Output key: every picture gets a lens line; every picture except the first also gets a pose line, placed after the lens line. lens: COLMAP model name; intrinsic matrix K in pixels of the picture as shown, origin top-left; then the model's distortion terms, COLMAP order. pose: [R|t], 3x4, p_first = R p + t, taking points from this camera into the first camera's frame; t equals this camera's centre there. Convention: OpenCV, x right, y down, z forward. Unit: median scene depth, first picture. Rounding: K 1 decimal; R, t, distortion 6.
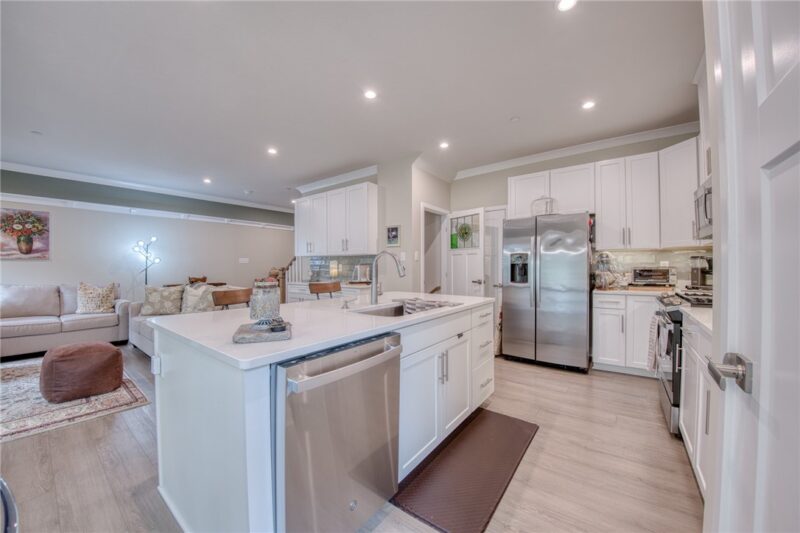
lens RADIAL K [[295.6, 0, 398.0], [0, 295.6, 266.3], [0, 0, 1]] dist [0.000901, -0.008673]
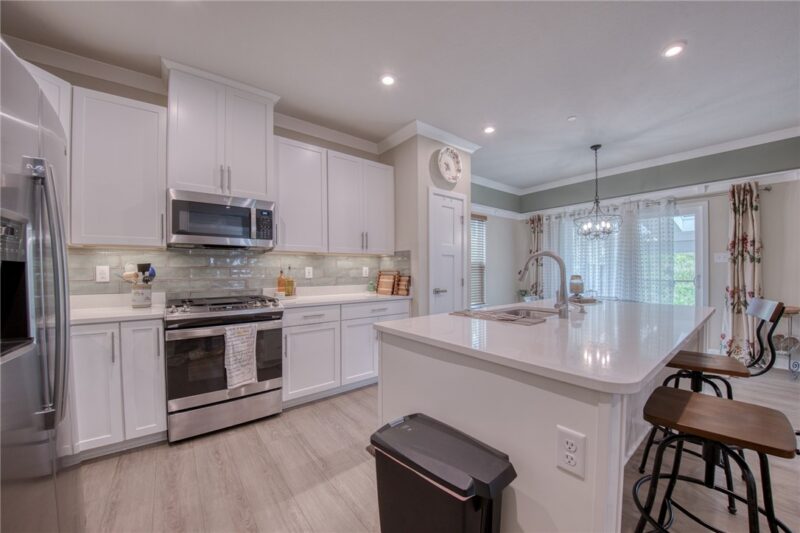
lens RADIAL K [[286.1, 0, 396.7], [0, 286.1, 274.4], [0, 0, 1]] dist [-0.021184, -0.004986]
pose [[-0.973217, 0.008653, 0.229727, 0.093847], [0.011900, 0.999848, 0.012751, 0.002189], [-0.229582, 0.015143, -0.973172, 0.904627]]
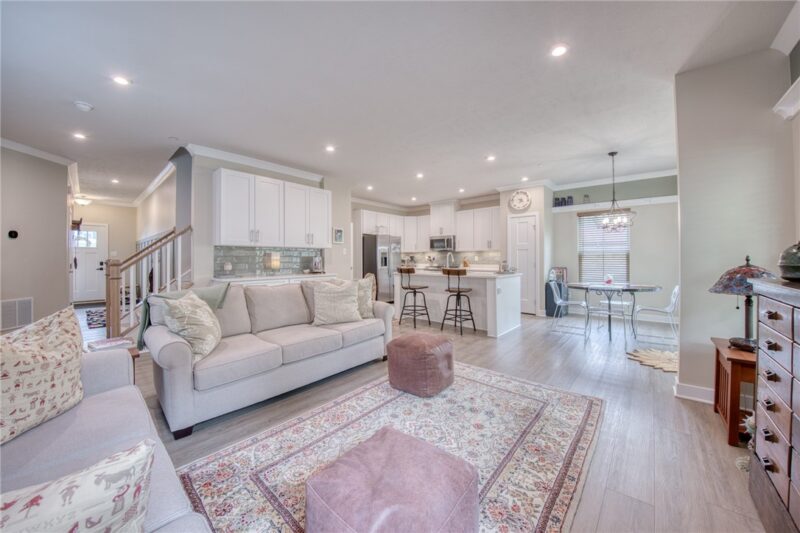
lens RADIAL K [[287.4, 0, 395.0], [0, 287.4, 256.1], [0, 0, 1]] dist [0.001878, -0.013724]
pose [[0.068856, 0.011554, 0.997560, -1.284169], [0.003627, 0.999923, -0.011831, 0.006981], [-0.997620, 0.004433, 0.068809, 0.636956]]
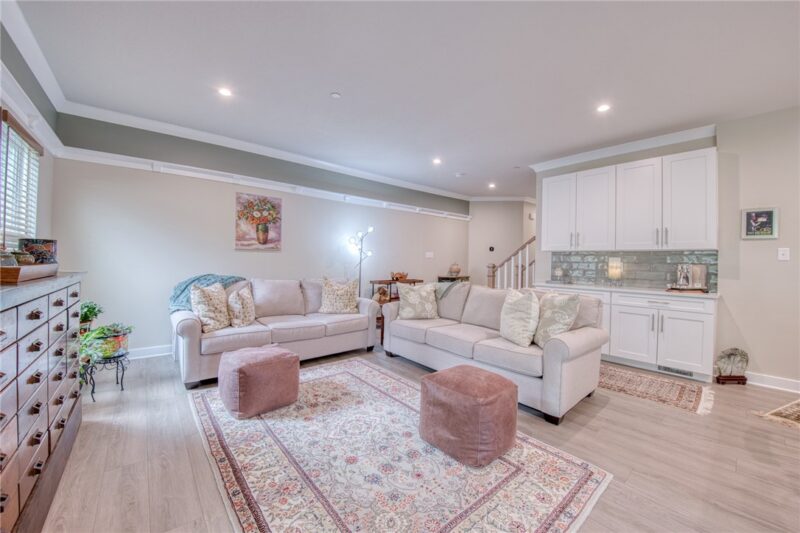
lens RADIAL K [[295.6, 0, 398.0], [0, 295.6, 266.3], [0, 0, 1]] dist [0.000901, -0.008673]
pose [[0.980719, 0.023849, -0.193965, -0.695259], [-0.020267, 0.999586, 0.020431, -0.000776], [0.194372, -0.016106, 0.980796, 0.168420]]
